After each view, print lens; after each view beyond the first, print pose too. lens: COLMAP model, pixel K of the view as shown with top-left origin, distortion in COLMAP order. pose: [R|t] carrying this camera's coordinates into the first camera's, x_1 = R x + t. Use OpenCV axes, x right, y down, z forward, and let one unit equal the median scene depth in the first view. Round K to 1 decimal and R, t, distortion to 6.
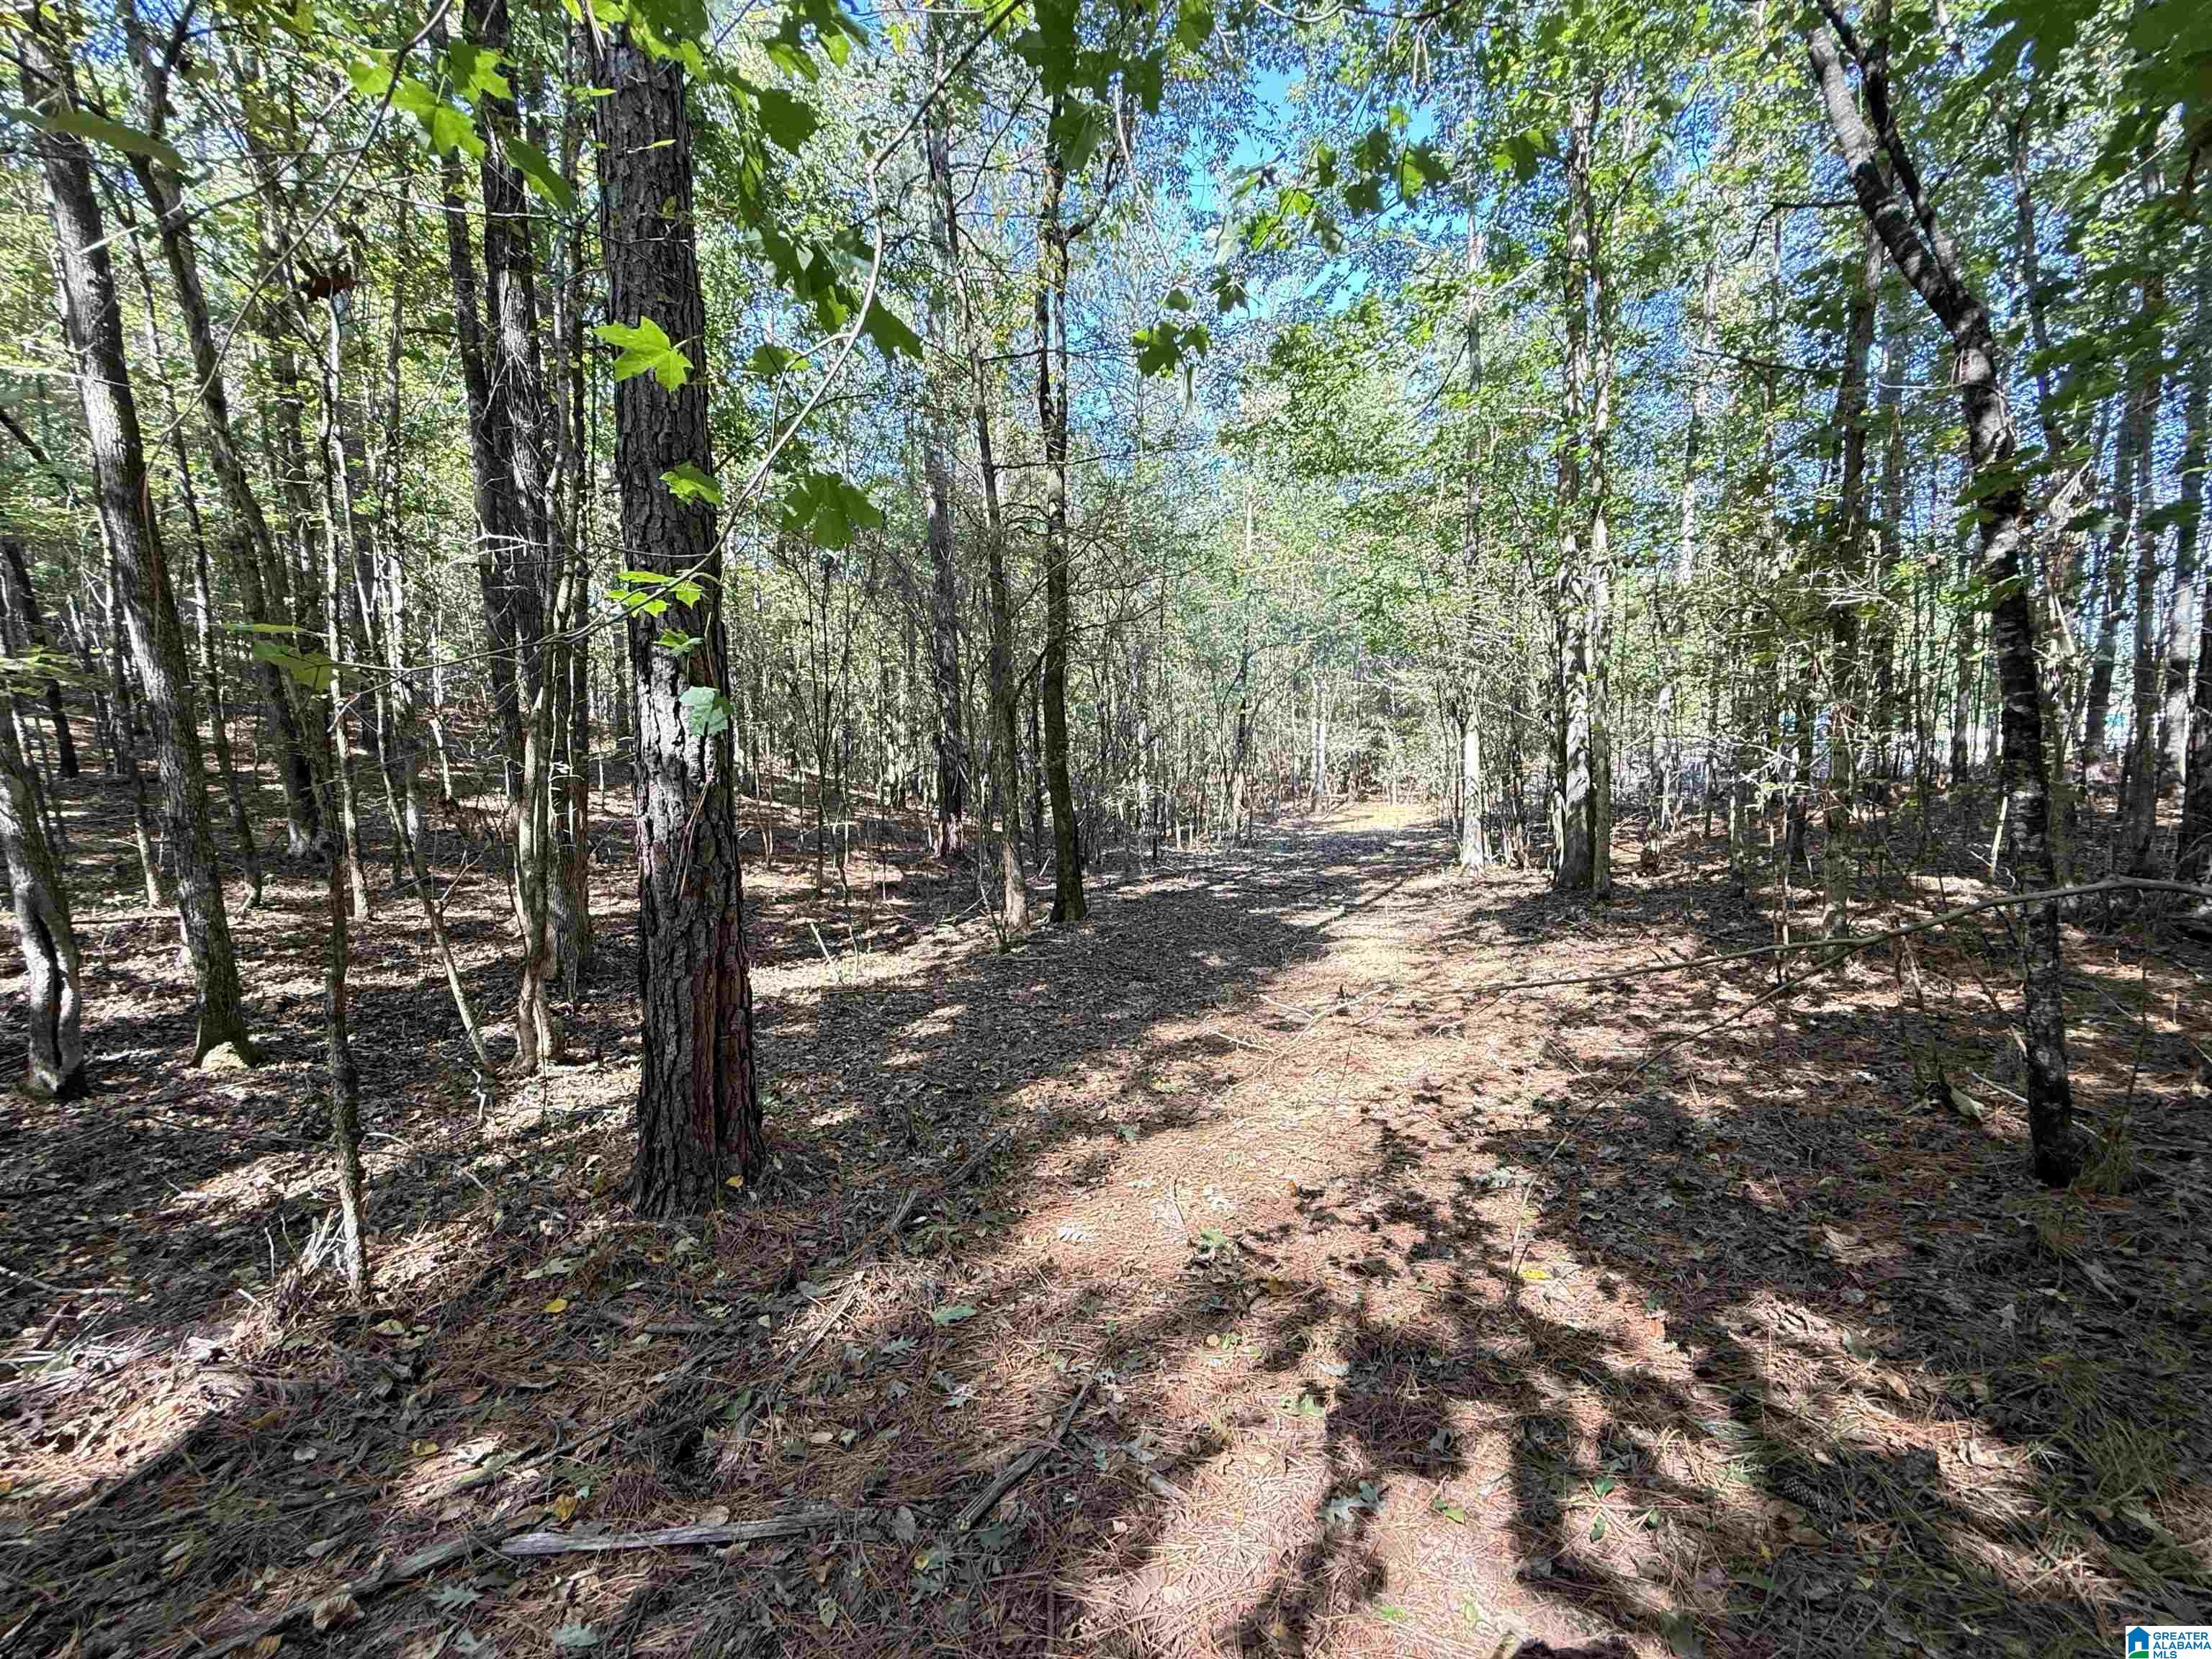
lens RADIAL K [[880.0, 0, 1108.5], [0, 880.0, 828.6], [0, 0, 1]] dist [0.000109, 0.000715]
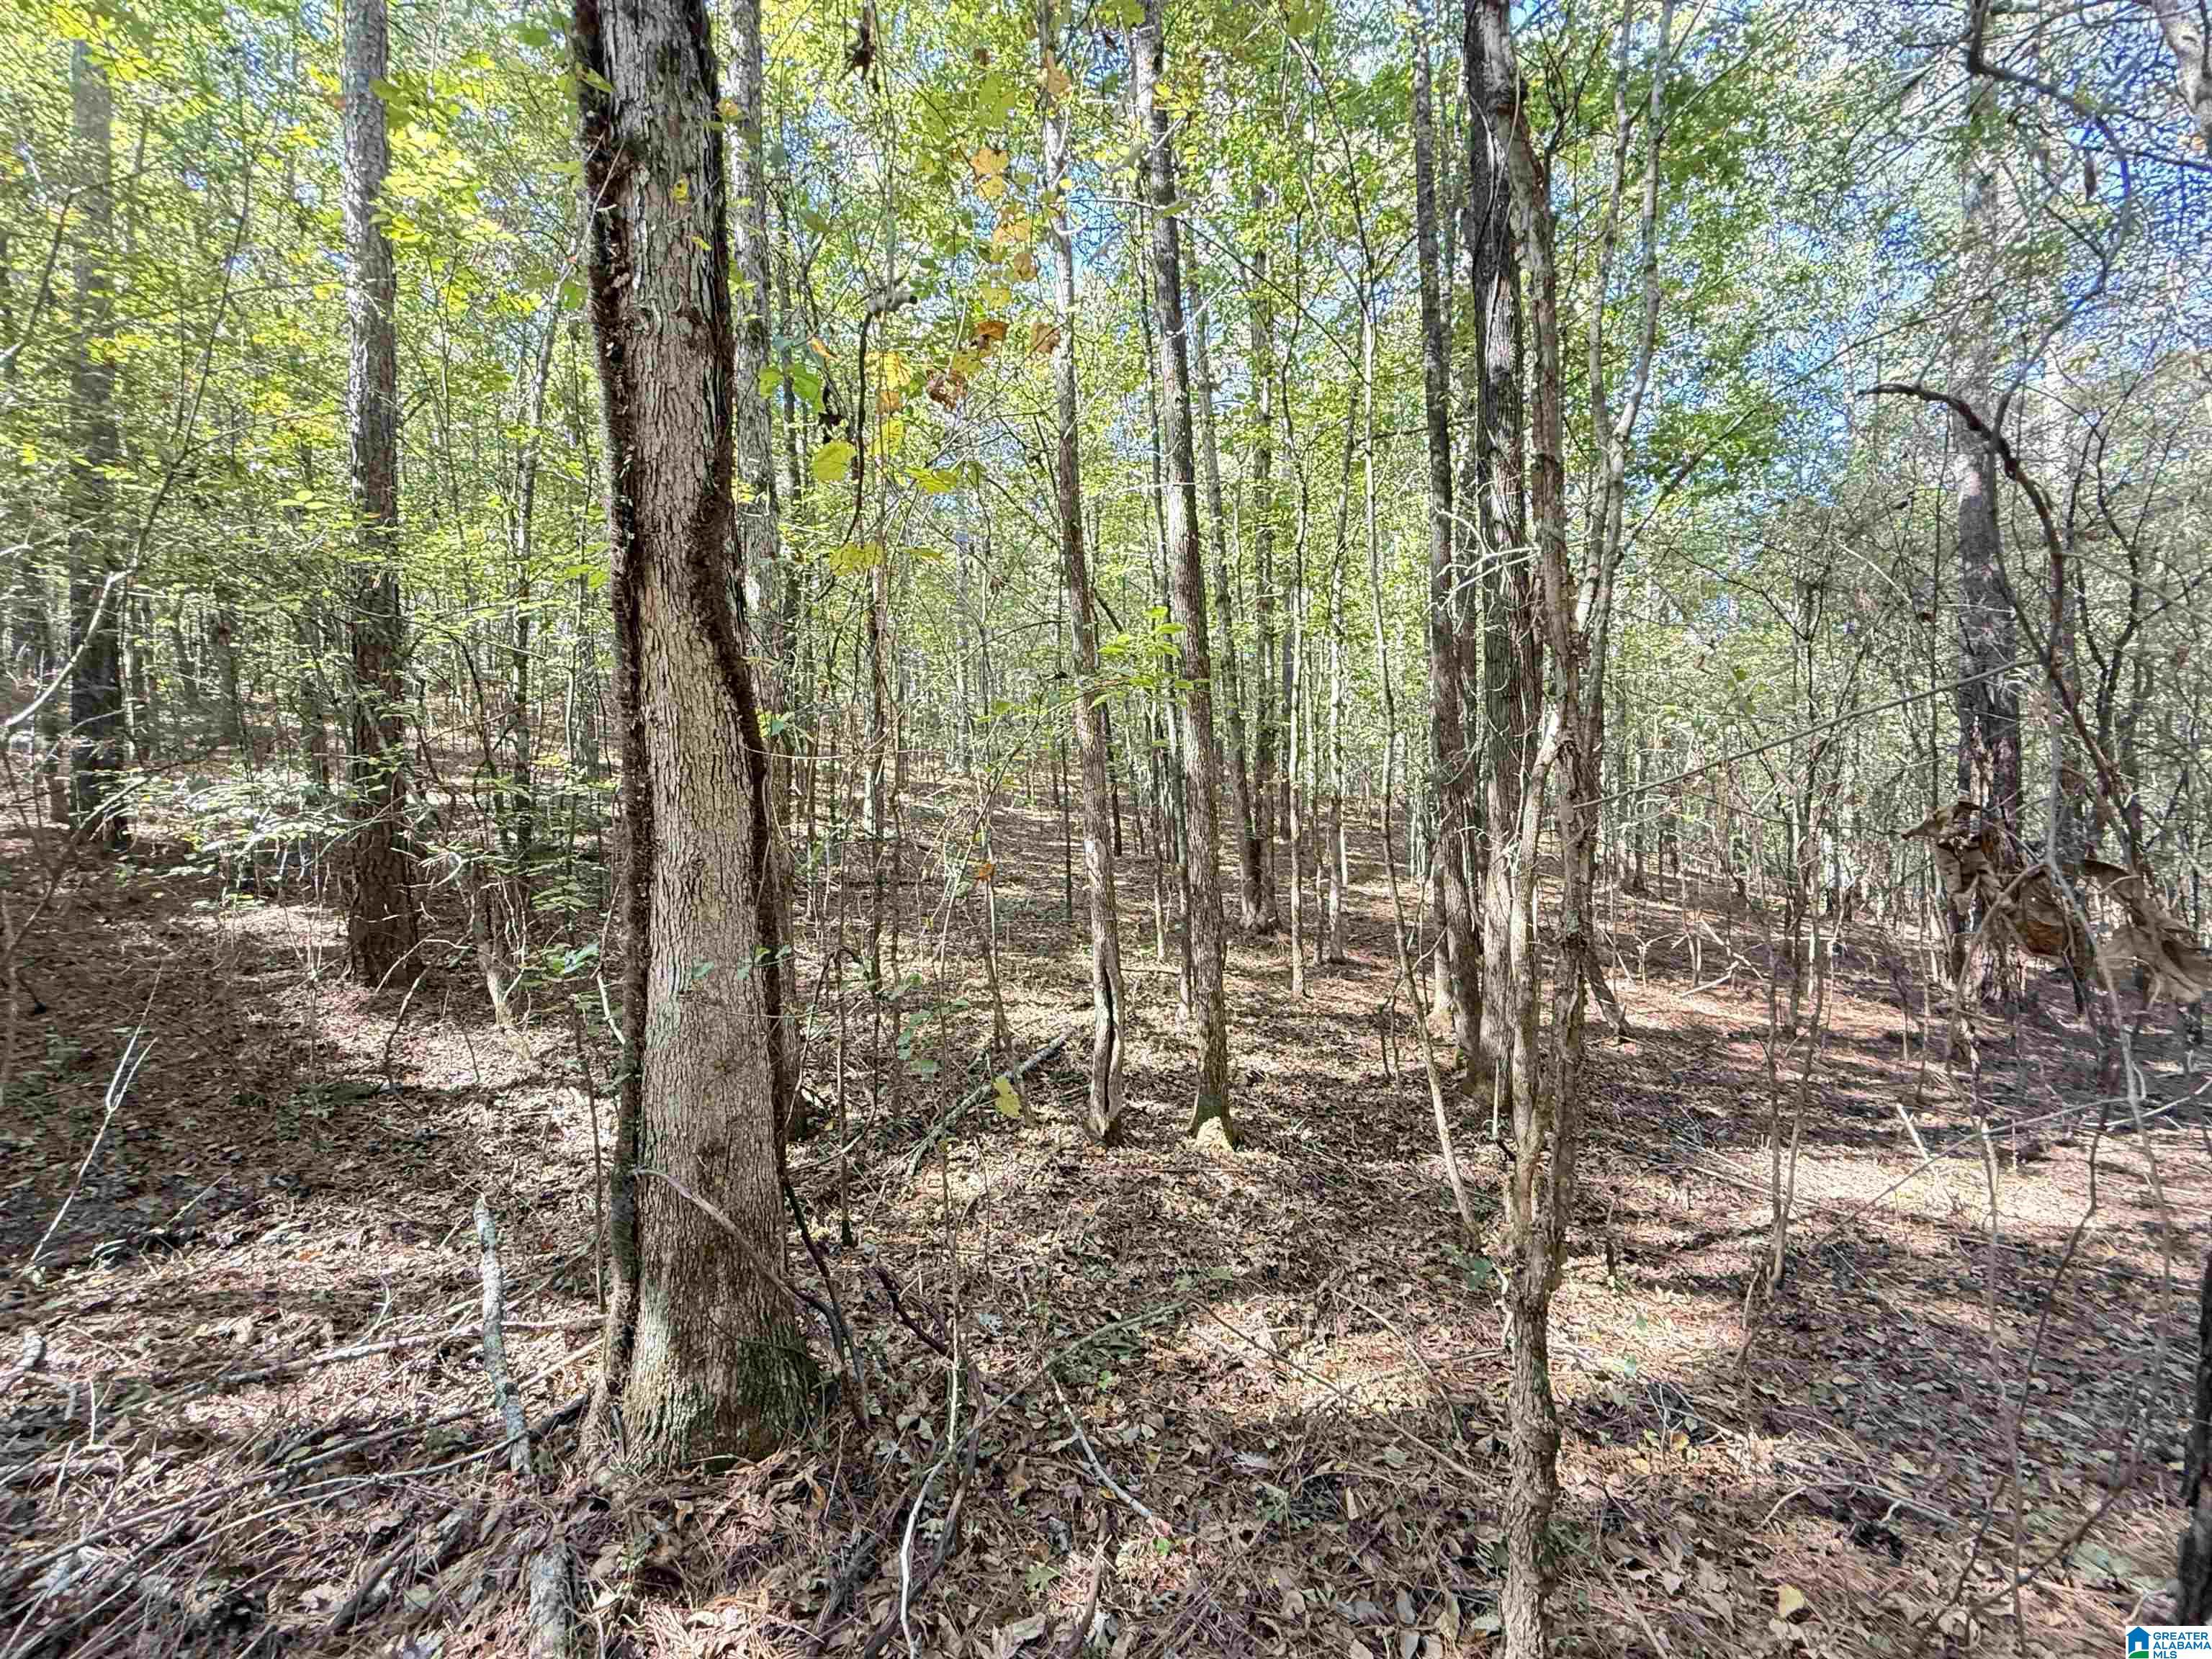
lens RADIAL K [[880.0, 0, 1102.8], [0, 880.0, 821.6], [0, 0, 1]] dist [0.000109, 0.000715]
pose [[0.637937, -0.016221, -0.769918, -0.276678], [-0.075473, 0.993648, -0.083470, 0.007326], [0.766382, 0.111357, 0.632660, 0.212739]]
